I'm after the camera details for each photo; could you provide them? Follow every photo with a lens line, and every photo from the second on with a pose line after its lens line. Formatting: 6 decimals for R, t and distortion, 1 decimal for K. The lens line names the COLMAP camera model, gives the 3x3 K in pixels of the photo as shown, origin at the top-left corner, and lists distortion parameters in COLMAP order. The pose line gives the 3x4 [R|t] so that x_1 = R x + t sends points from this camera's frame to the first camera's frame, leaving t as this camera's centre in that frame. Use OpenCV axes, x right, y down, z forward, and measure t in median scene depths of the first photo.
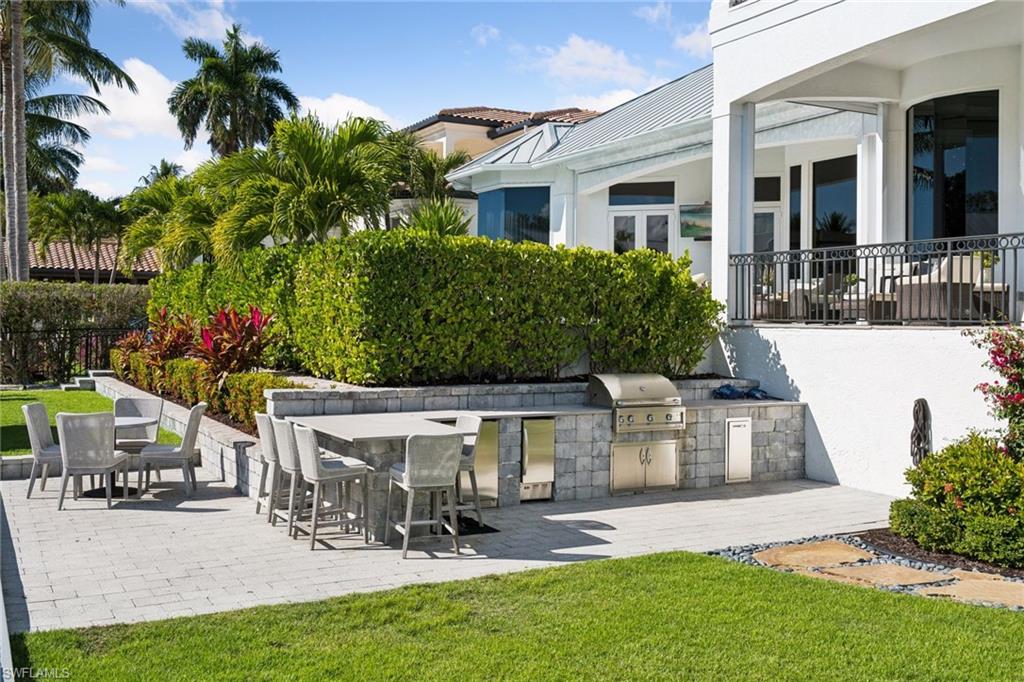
lens RADIAL K [[1029.3, 0, 512.0], [0, 1029.3, 341.0], [0, 0, 1]] dist [0.016807, 0.006811]
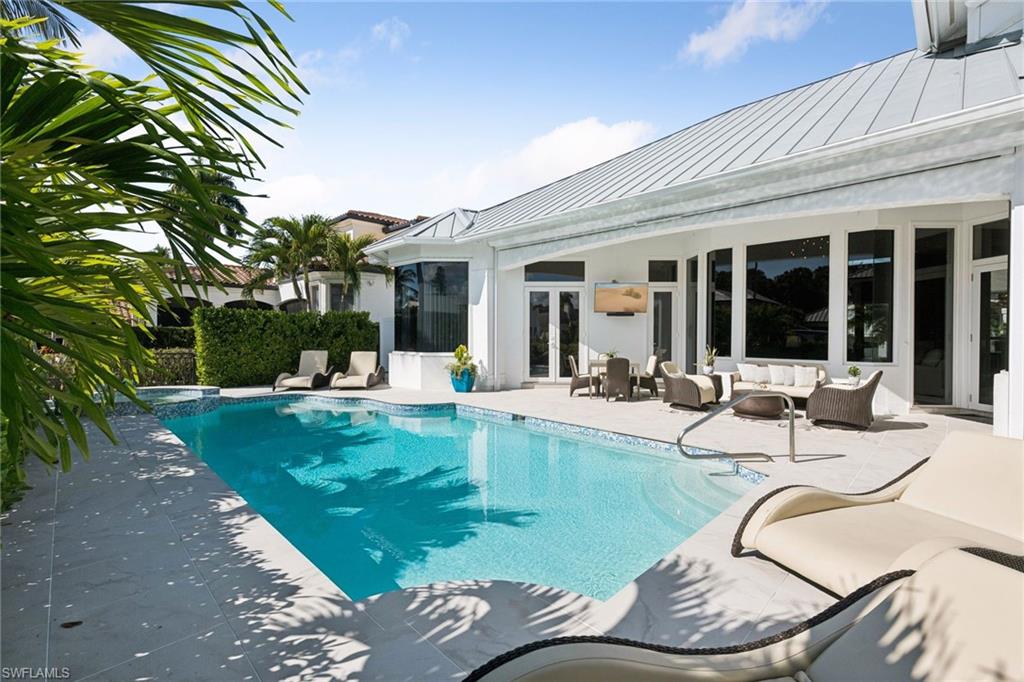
lens RADIAL K [[464.5, 0, 512.0], [0, 464.5, 341.0], [0, 0, 1]] dist [-0.000137, 0.000077]
pose [[0.959833, -0.006566, 0.280494, -0.055499], [0.007796, 0.999964, -0.003271, -0.066199], [-0.280463, 0.005326, 0.959850, 0.526381]]
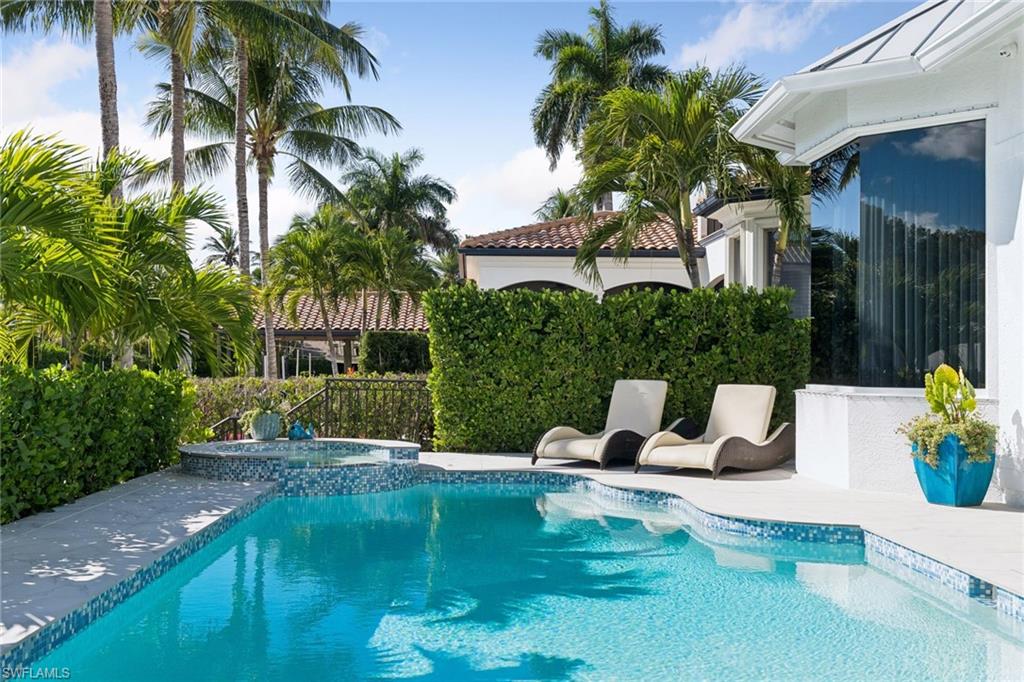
lens RADIAL K [[1108.8, 0, 459.5], [0, 1108.8, 345.3], [0, 0, 1]] dist [-0.001070, -0.009396]
pose [[0.877328, -0.006500, -0.479847, 0.062417], [-0.011535, 0.999334, -0.034627, -0.055695], [0.479753, 0.035914, 0.876668, 0.576263]]
